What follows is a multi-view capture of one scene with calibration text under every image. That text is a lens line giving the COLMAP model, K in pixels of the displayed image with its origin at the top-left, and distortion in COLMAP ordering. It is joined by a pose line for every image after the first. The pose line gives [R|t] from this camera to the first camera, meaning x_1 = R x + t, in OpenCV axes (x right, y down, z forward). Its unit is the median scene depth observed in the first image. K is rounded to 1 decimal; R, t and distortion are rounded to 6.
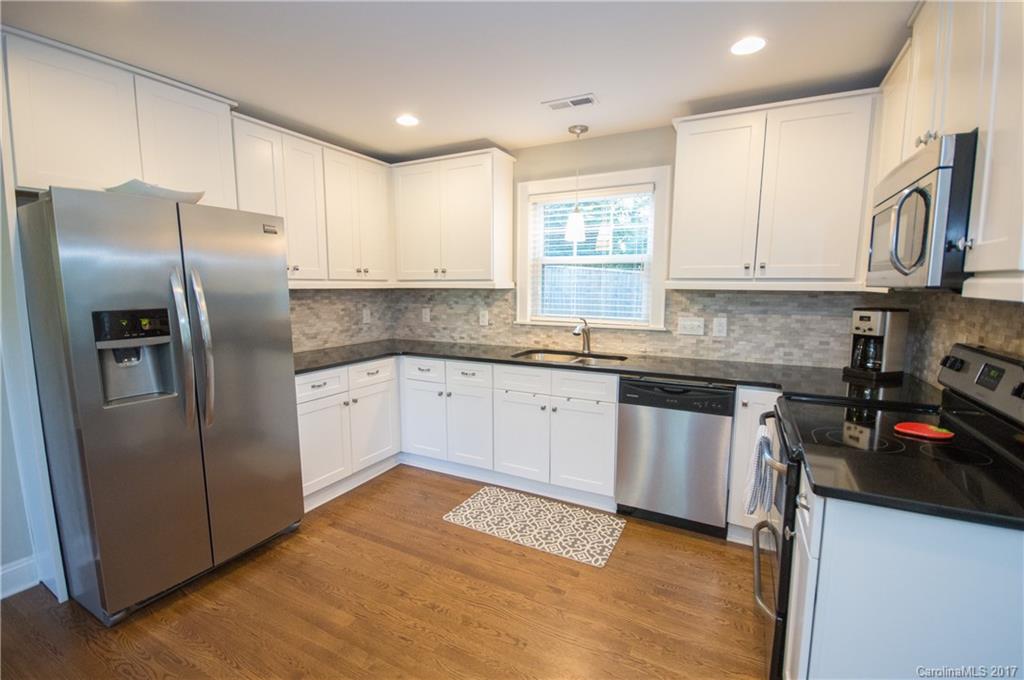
lens RADIAL K [[457.5, 0, 508.0], [0, 457.5, 342.3], [0, 0, 1]] dist [-0.003052, -0.000504]
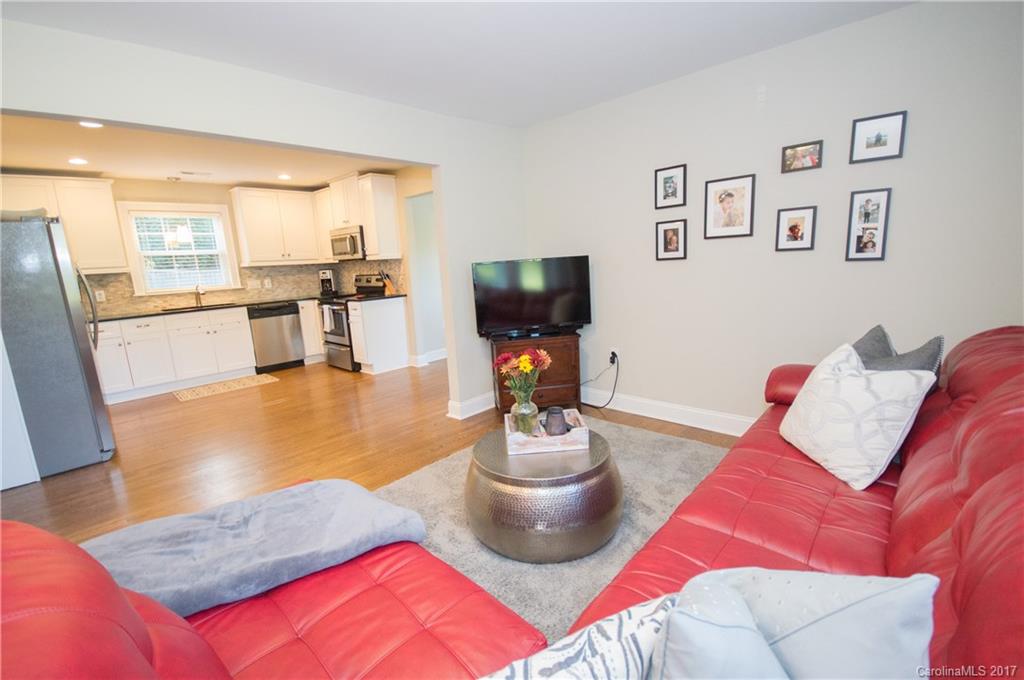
lens RADIAL K [[457.5, 0, 509.9], [0, 457.5, 341.6], [0, 0, 1]] dist [-0.003052, -0.000504]
pose [[0.292943, -0.191115, 0.936835, -1.294382], [0.172350, 0.974324, 0.144870, 0.120310], [-0.940468, 0.119025, 0.318360, -0.735868]]
